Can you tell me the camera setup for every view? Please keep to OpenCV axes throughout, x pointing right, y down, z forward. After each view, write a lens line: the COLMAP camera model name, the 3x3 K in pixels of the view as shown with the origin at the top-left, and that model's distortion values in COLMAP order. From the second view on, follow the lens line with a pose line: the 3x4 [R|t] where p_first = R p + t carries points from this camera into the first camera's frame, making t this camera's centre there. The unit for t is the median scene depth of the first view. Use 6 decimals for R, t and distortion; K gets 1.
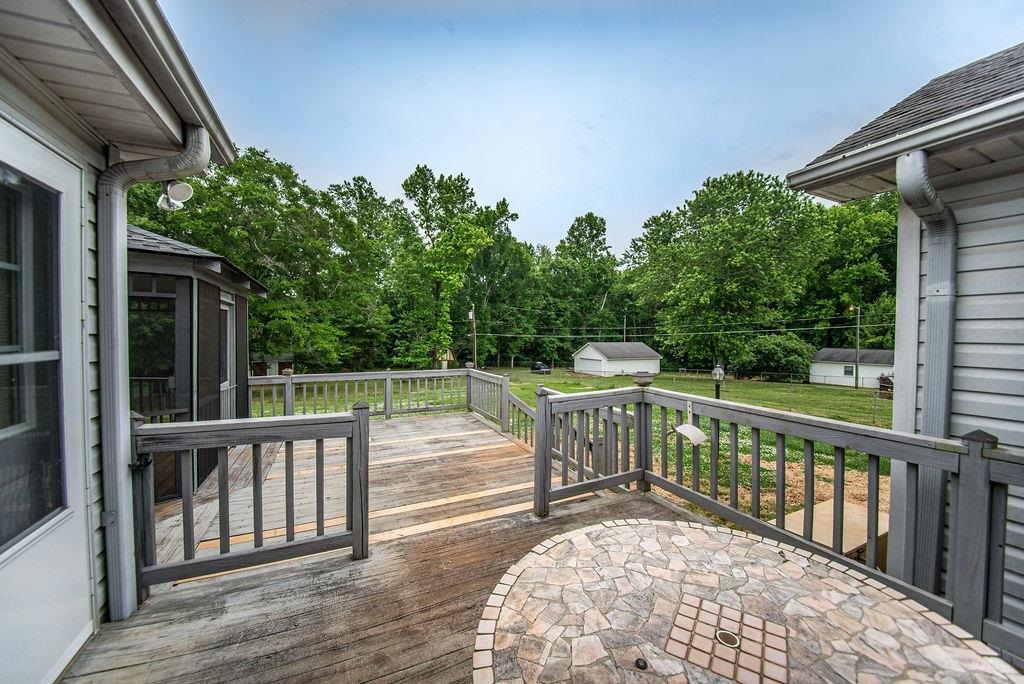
lens RADIAL K [[375.5, 0, 513.7], [0, 375.5, 338.1], [0, 0, 1]] dist [0.011754, -0.010450]
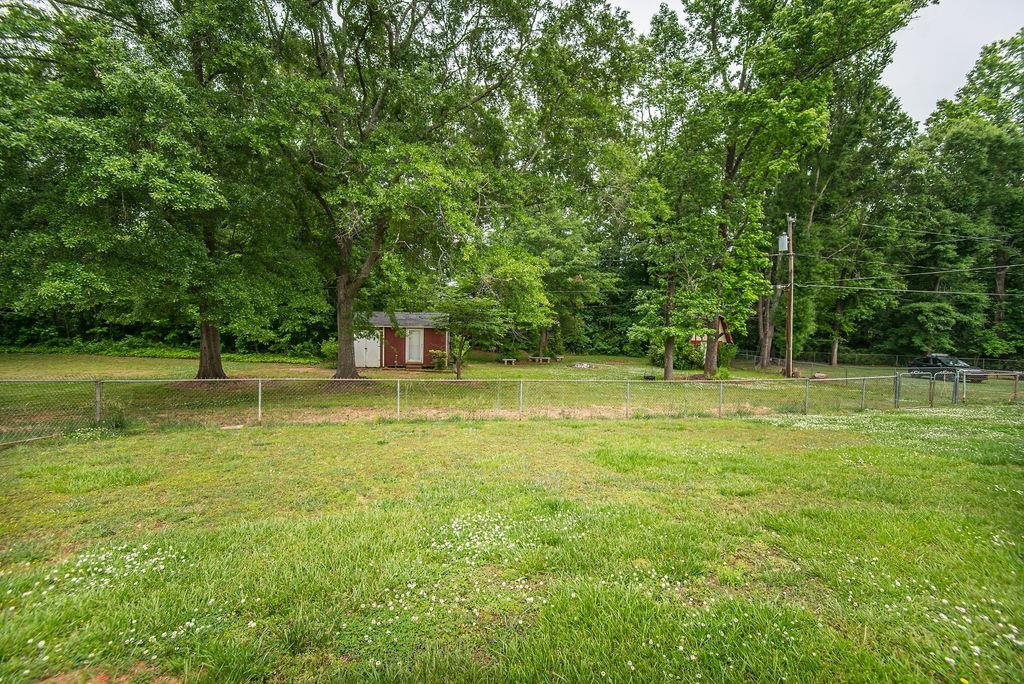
lens RADIAL K [[455.7, 0, 511.8], [0, 455.7, 320.3], [0, 0, 1]] dist [0.000519, 0.000078]
pose [[0.922372, 0.012055, -0.386114, -0.225806], [-0.016985, 0.999812, -0.009360, 0.048326], [0.385928, 0.015192, 0.922404, 0.393624]]
